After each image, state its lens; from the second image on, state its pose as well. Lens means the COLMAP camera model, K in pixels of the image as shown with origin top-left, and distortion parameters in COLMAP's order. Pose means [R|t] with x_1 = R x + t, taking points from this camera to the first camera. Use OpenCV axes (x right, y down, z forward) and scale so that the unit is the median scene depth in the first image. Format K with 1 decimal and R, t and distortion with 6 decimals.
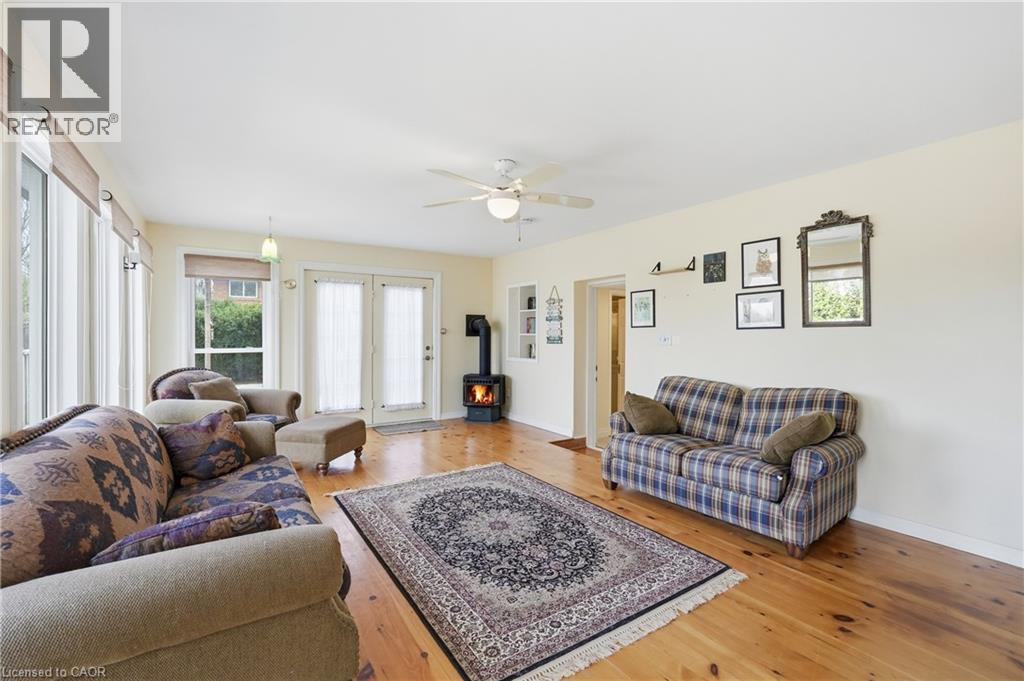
lens RADIAL K [[449.6, 0, 508.2], [0, 449.6, 335.8], [0, 0, 1]] dist [-0.008401, 0.000707]
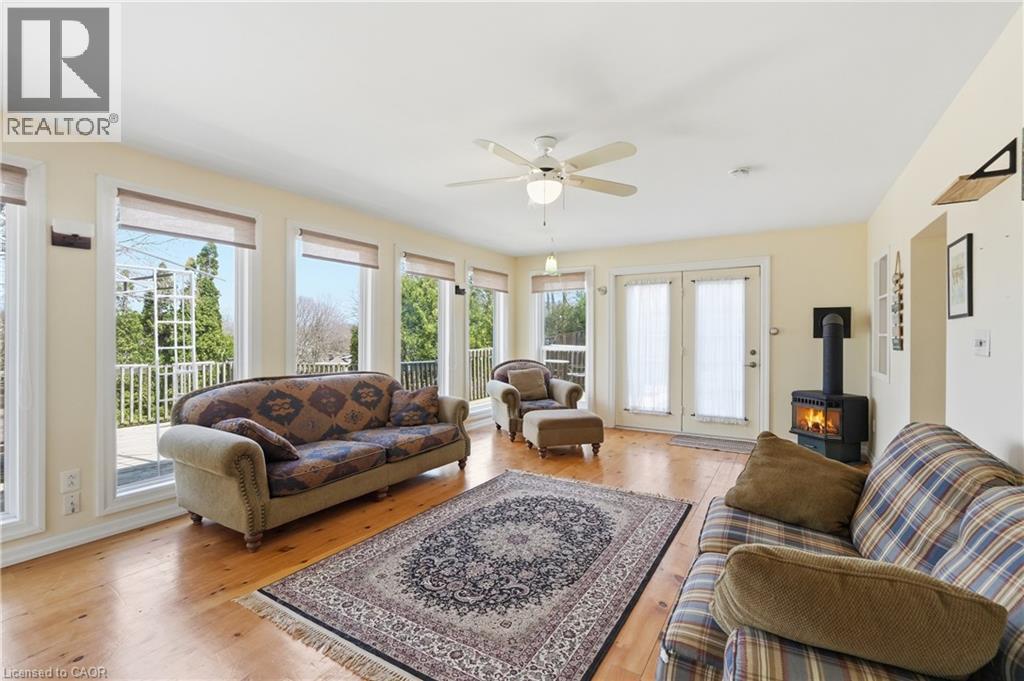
lens RADIAL K [[449.6, 0, 508.2], [0, 449.6, 335.8], [0, 0, 1]] dist [-0.008401, 0.000707]
pose [[0.431488, -0.002148, -0.902116, 0.663517], [-0.004598, 0.999979, -0.004580, 0.006115], [0.902107, 0.006124, 0.431469, 0.476854]]
